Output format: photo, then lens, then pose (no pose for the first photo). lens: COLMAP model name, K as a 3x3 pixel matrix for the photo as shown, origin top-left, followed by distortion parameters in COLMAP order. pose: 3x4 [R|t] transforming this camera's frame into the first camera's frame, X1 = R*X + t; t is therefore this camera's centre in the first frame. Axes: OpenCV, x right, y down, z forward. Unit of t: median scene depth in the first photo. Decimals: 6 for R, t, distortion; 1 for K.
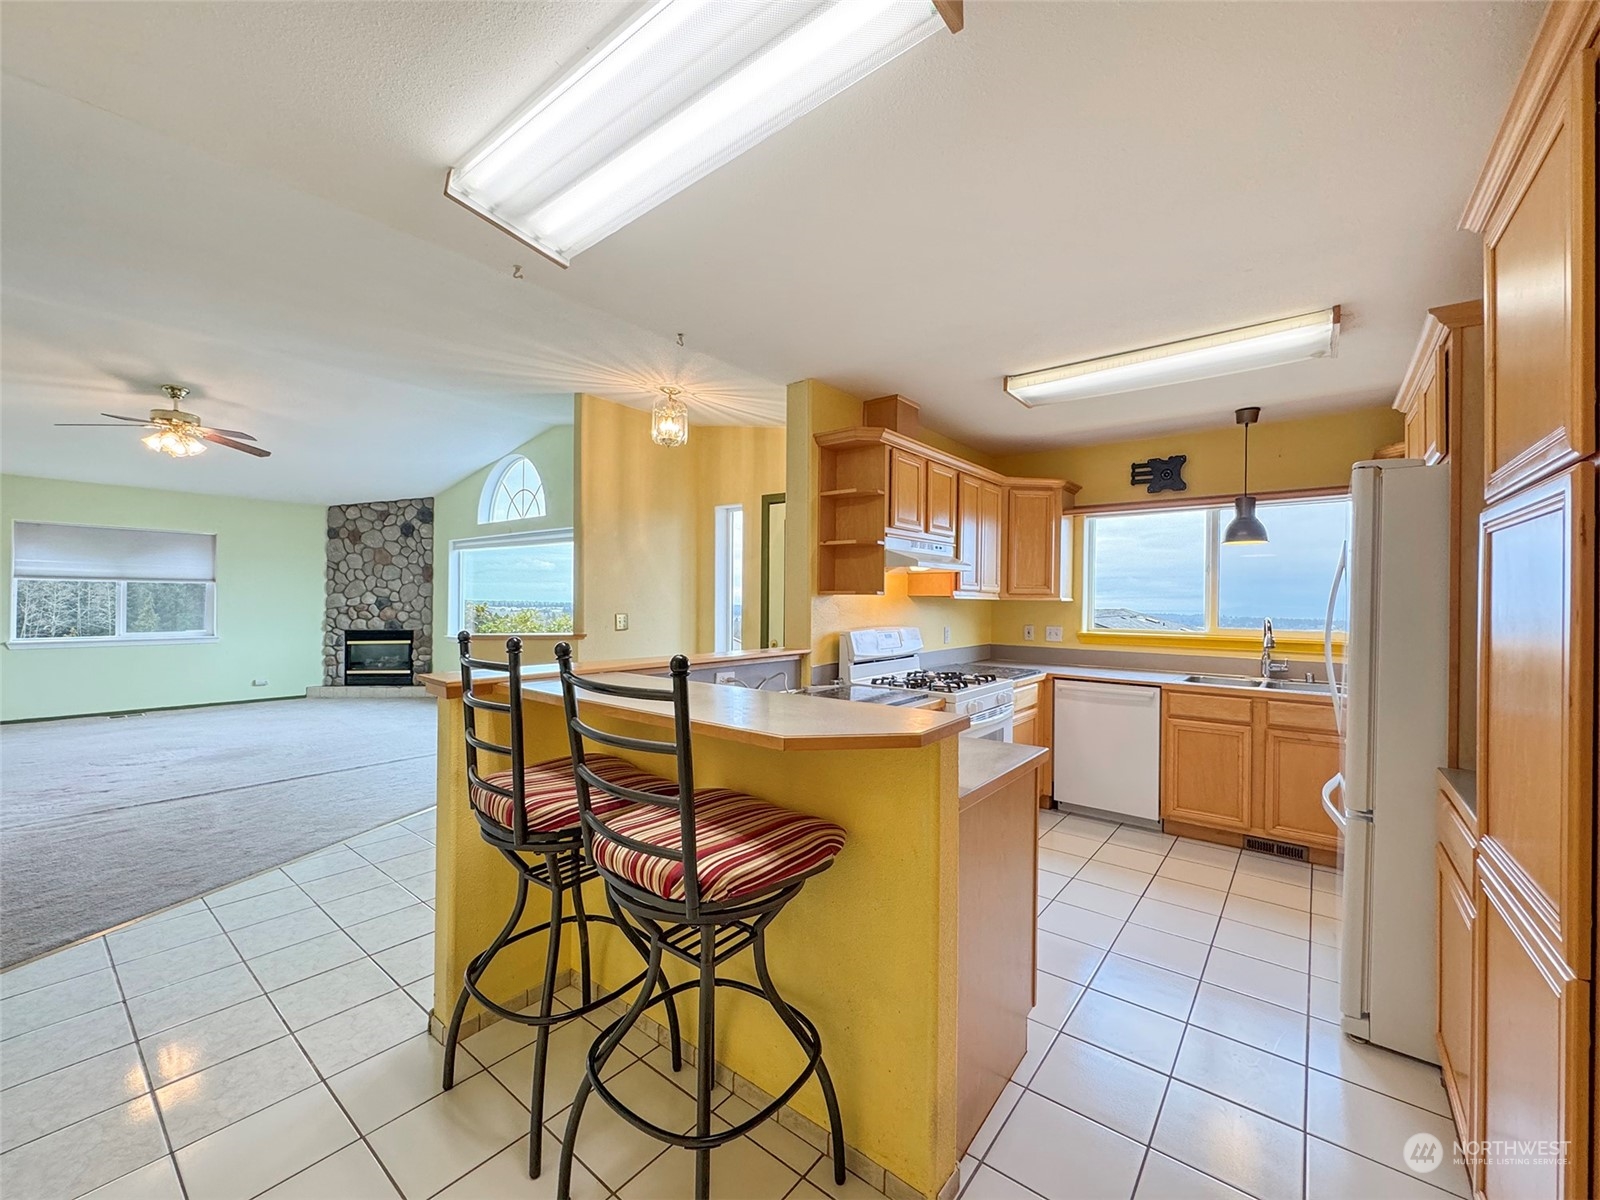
lens RADIAL K [[646.4, 0, 801.4], [0, 646.4, 601.8], [0, 0, 1]] dist [-0.000437, -0.000204]
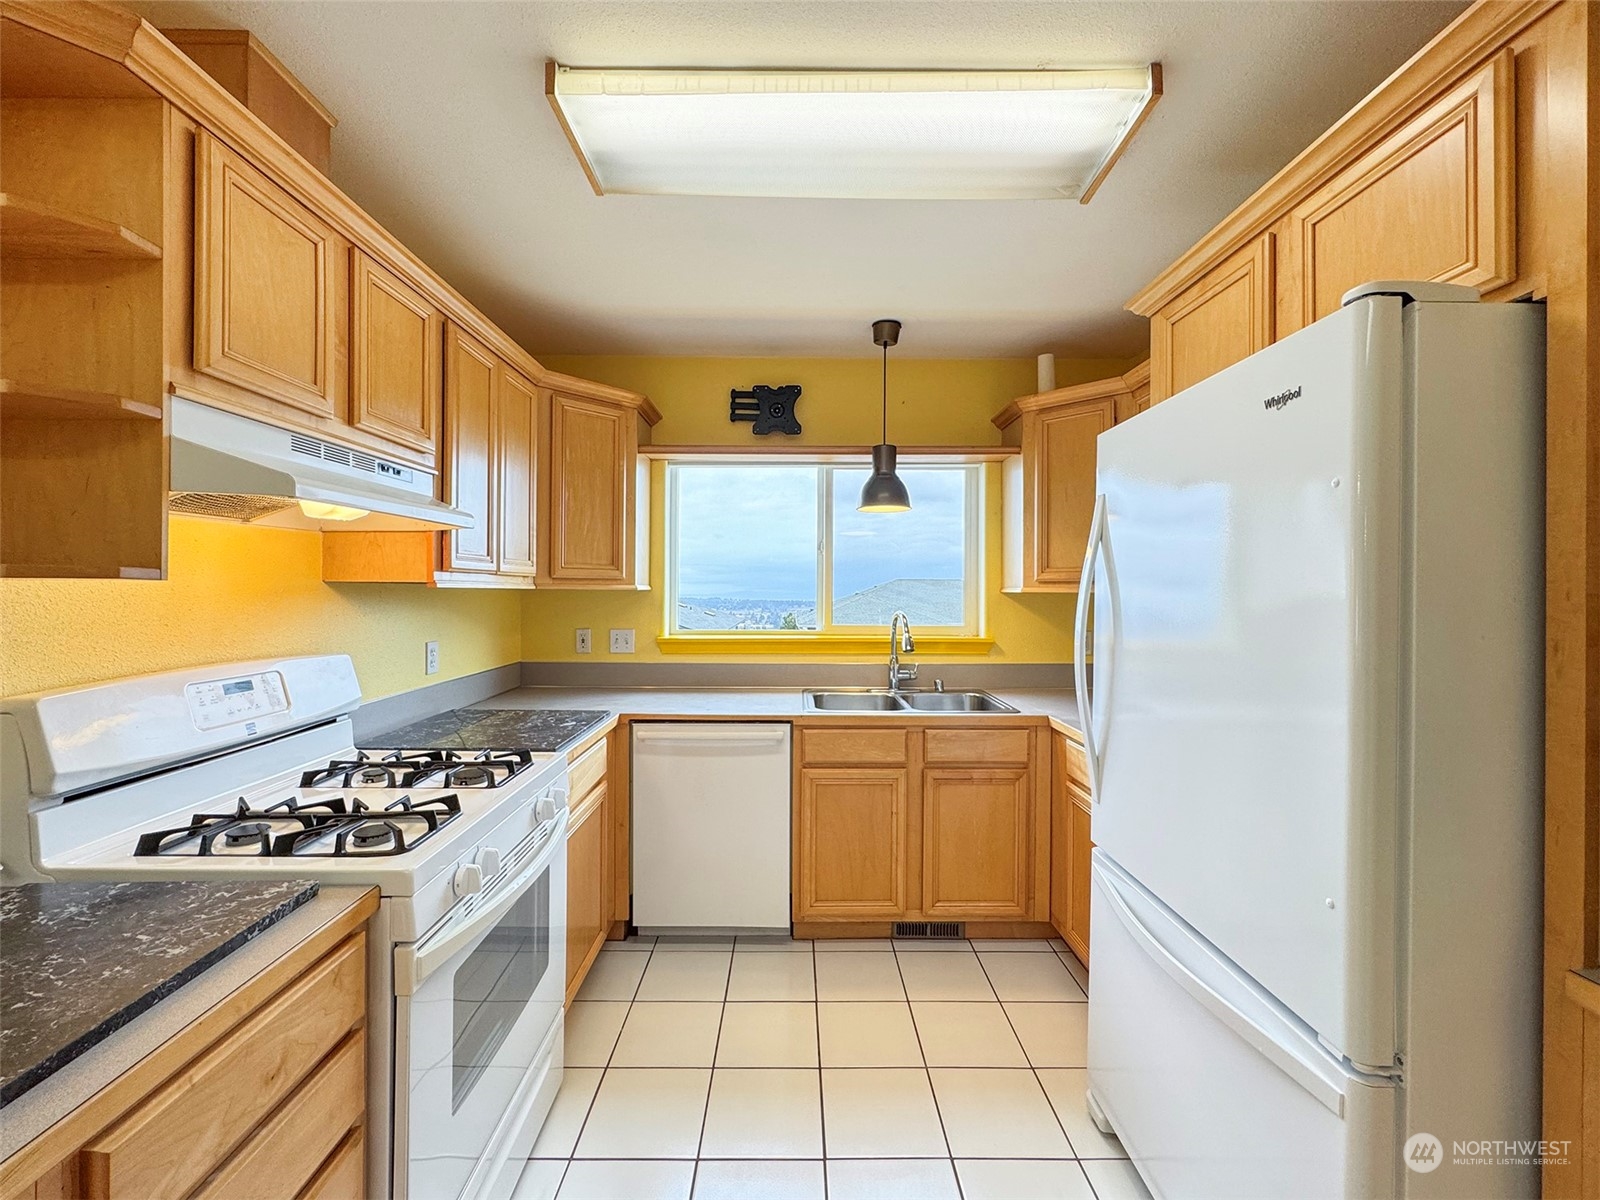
lens RADIAL K [[646.4, 0, 792.0], [0, 646.4, 589.5], [0, 0, 1]] dist [-0.000437, -0.000204]
pose [[0.776406, -0.007577, 0.630187, 0.401578], [0.005718, 0.999971, 0.004979, -0.013146], [-0.630207, -0.000263, 0.776427, 1.348486]]
